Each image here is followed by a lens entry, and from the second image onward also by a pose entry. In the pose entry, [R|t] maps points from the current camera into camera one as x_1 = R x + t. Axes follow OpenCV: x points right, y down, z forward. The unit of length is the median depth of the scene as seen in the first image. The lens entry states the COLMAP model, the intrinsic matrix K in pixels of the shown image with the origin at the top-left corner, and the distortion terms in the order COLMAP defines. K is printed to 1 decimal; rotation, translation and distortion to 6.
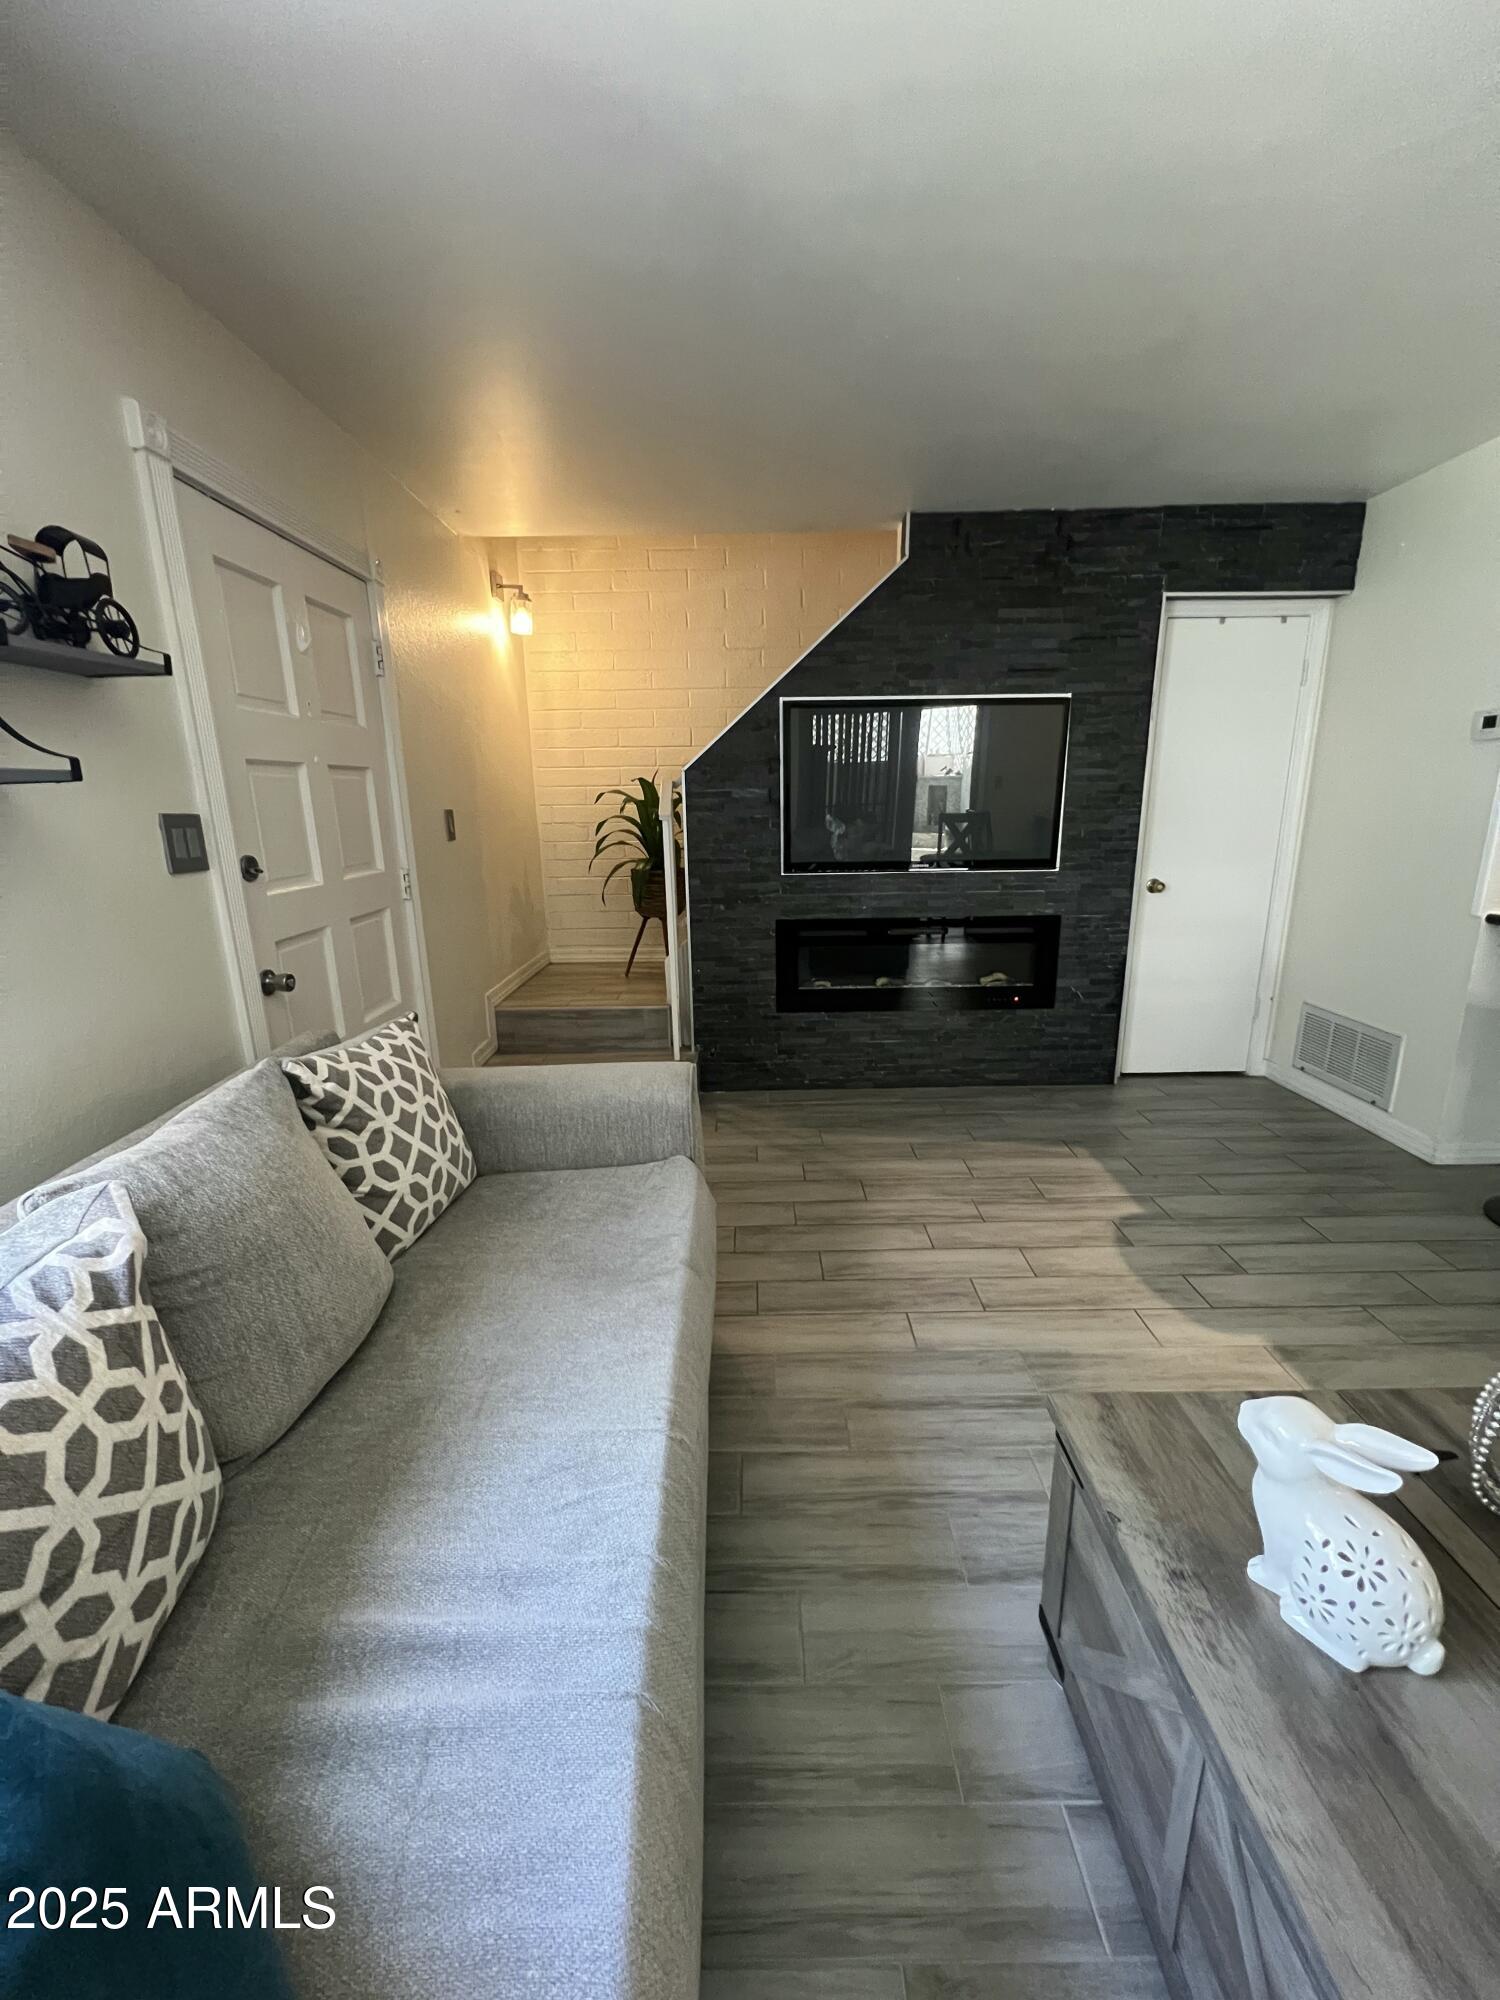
lens RADIAL K [[806.2, 0, 746.9], [0, 806.2, 1003.2], [0, 0, 1]] dist [-0.000557, -0.000052]
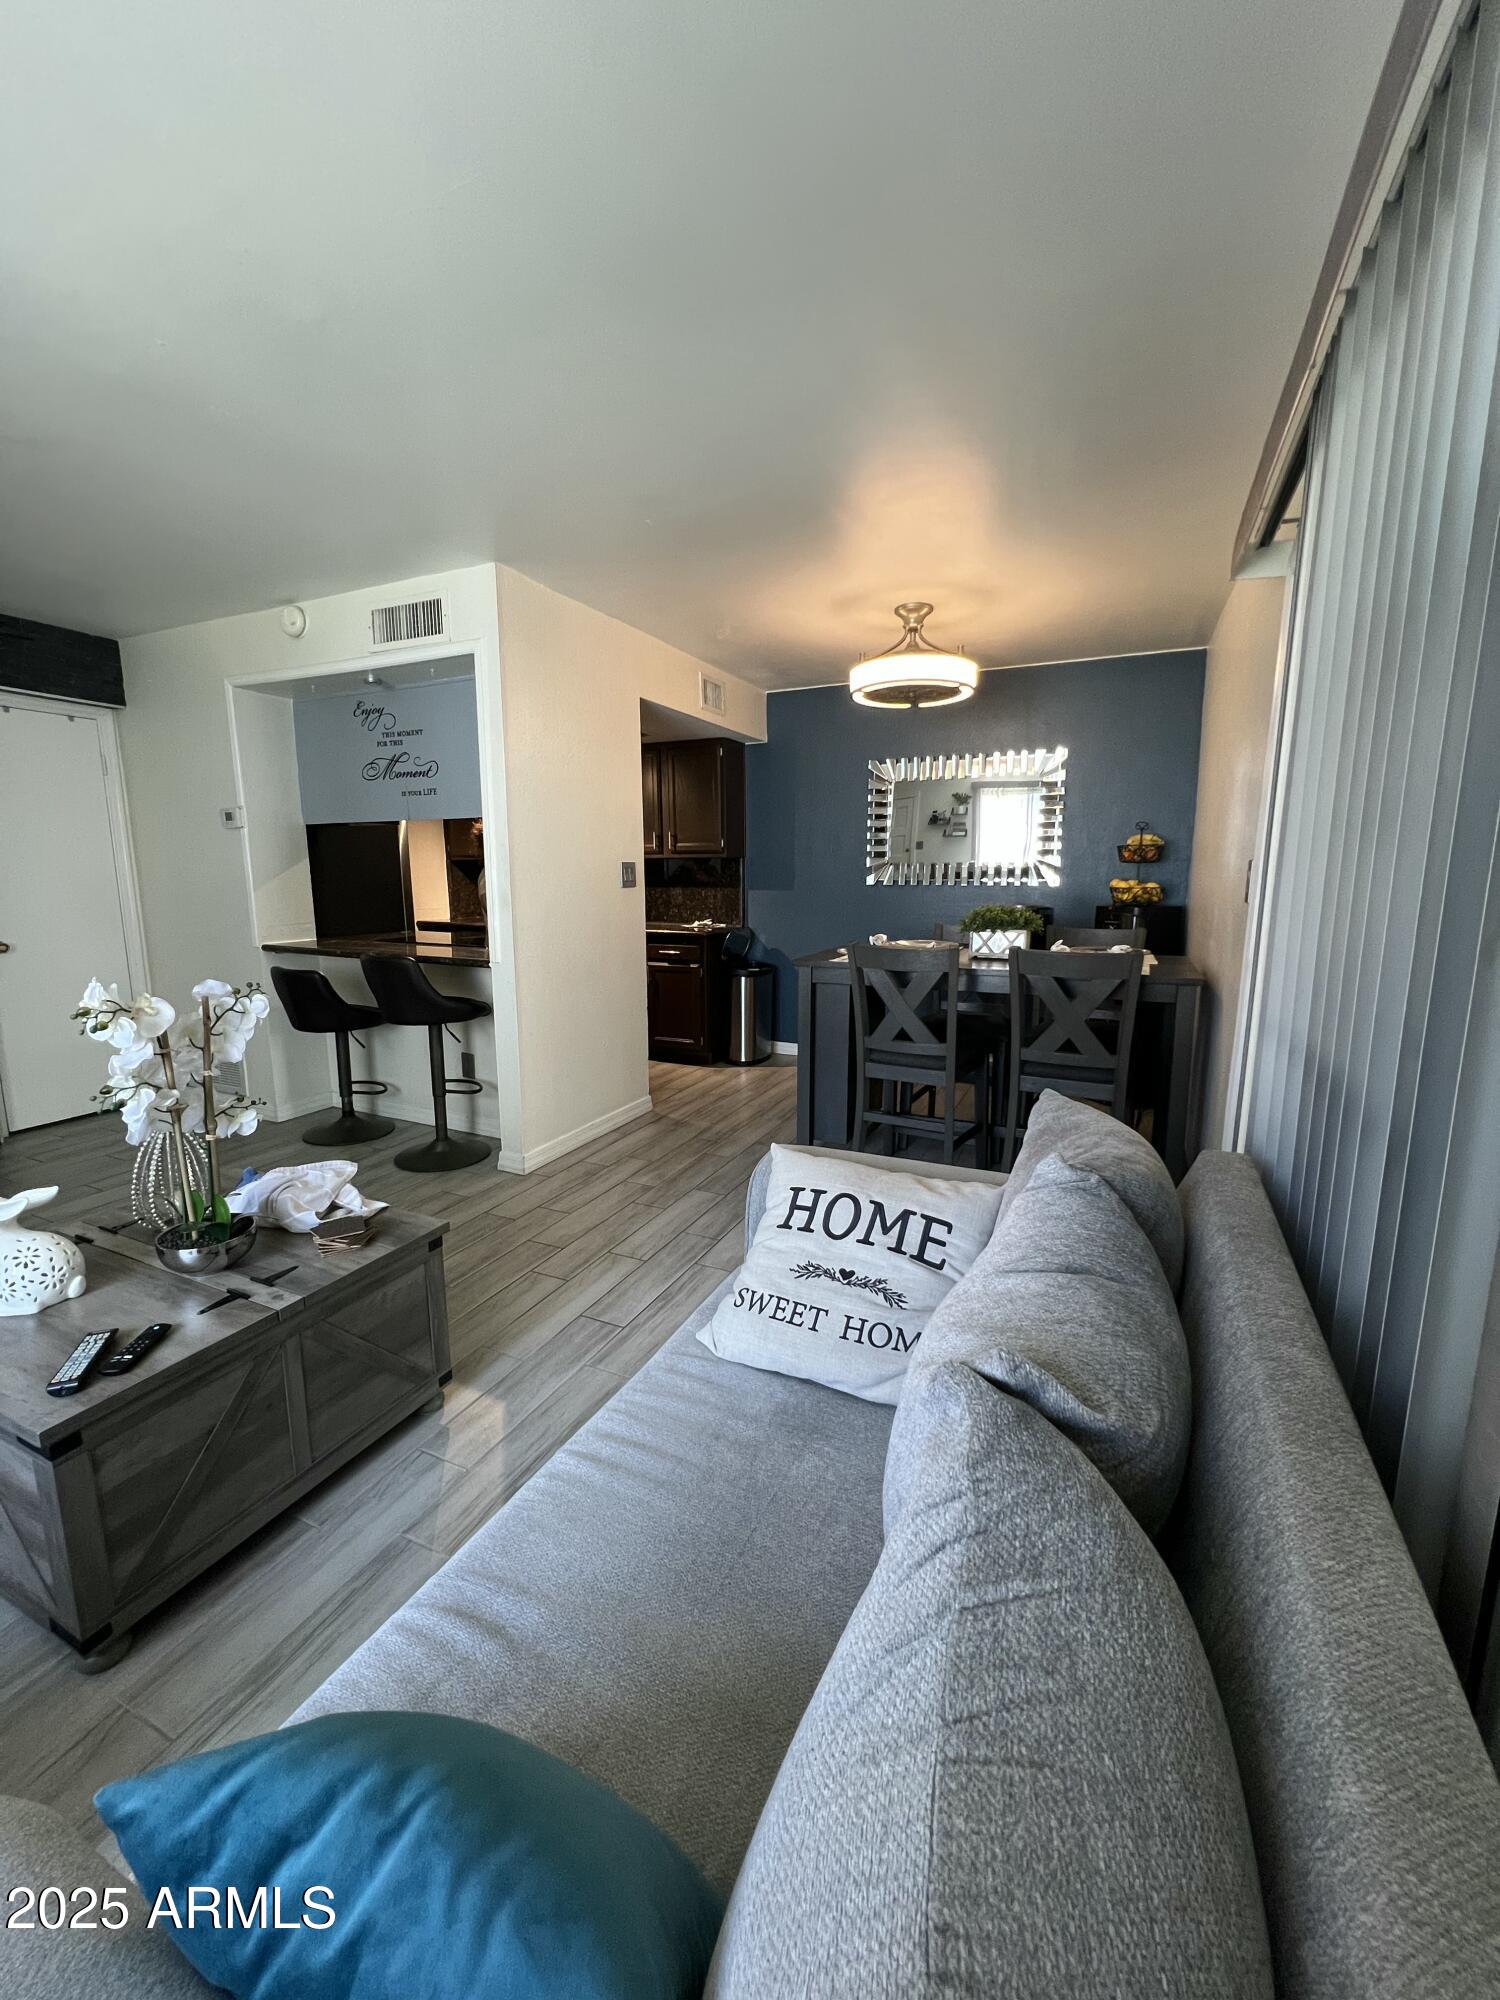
lens RADIAL K [[799.0, 0, 750.0], [0, 799.0, 1000.0], [0, 0, 1]] dist [-0.000783, -0.000178]
pose [[0.417951, -0.132305, 0.898784, -0.029671], [0.214910, 0.975656, 0.043684, 0.098910], [-0.882684, 0.174900, 0.436210, -0.346224]]
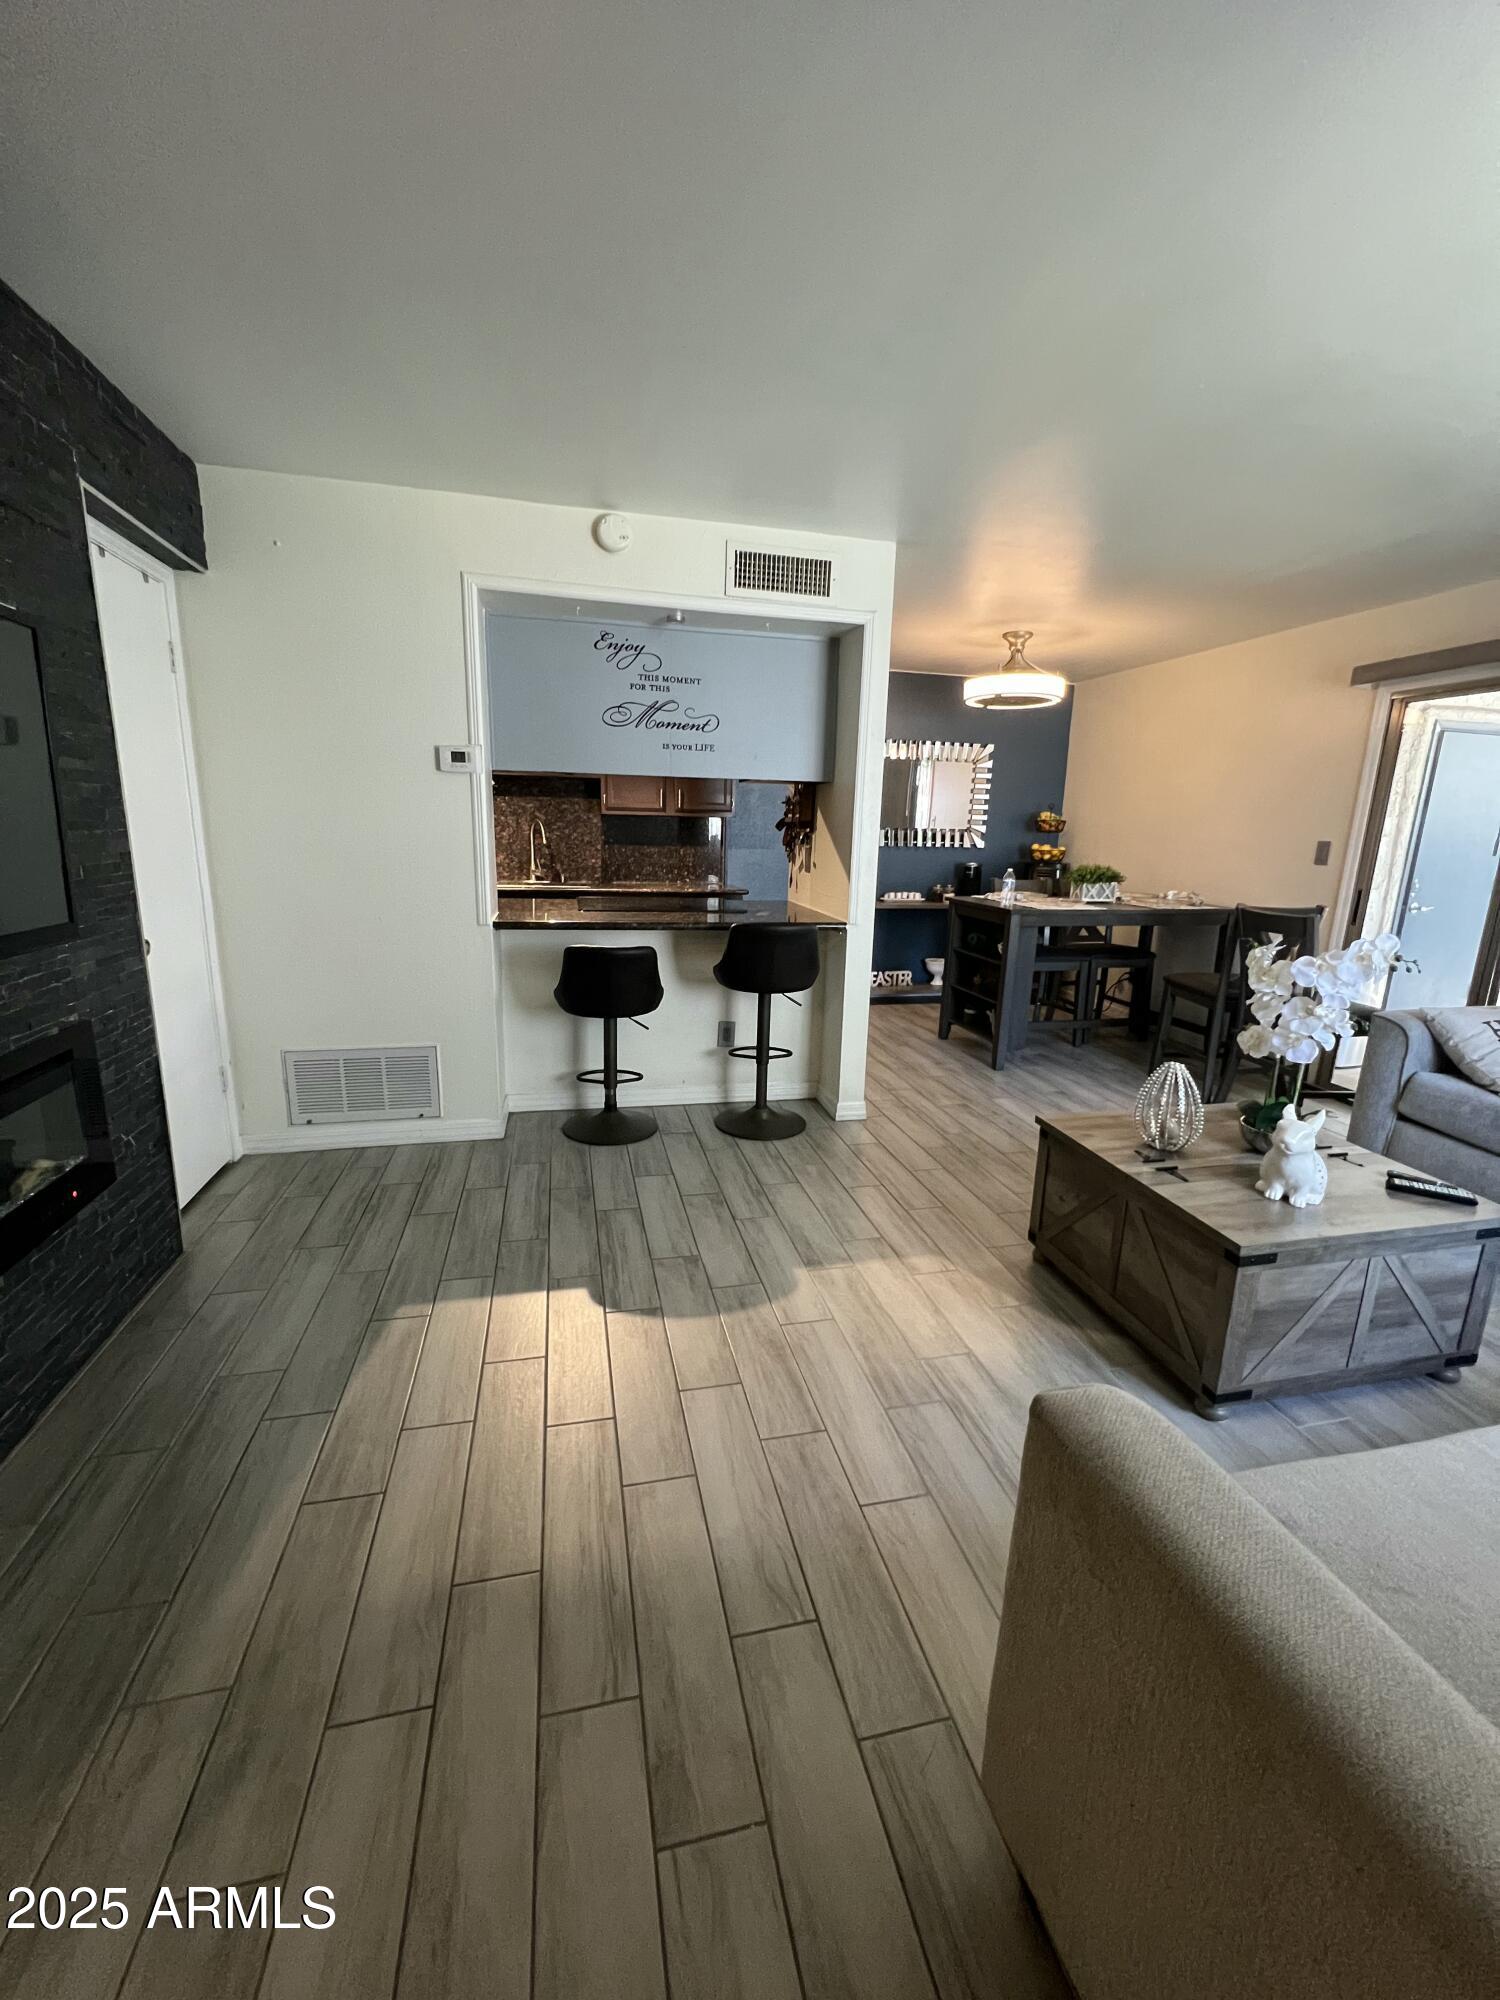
lens RADIAL K [[806.2, 0, 746.9], [0, 806.2, 1003.2], [0, 0, 1]] dist [-0.000557, -0.000052]
pose [[-0.229592, -0.200810, 0.952346, -0.270100], [0.216298, 0.943488, 0.251088, -0.182257], [-0.948948, 0.263638, -0.173183, 0.752380]]
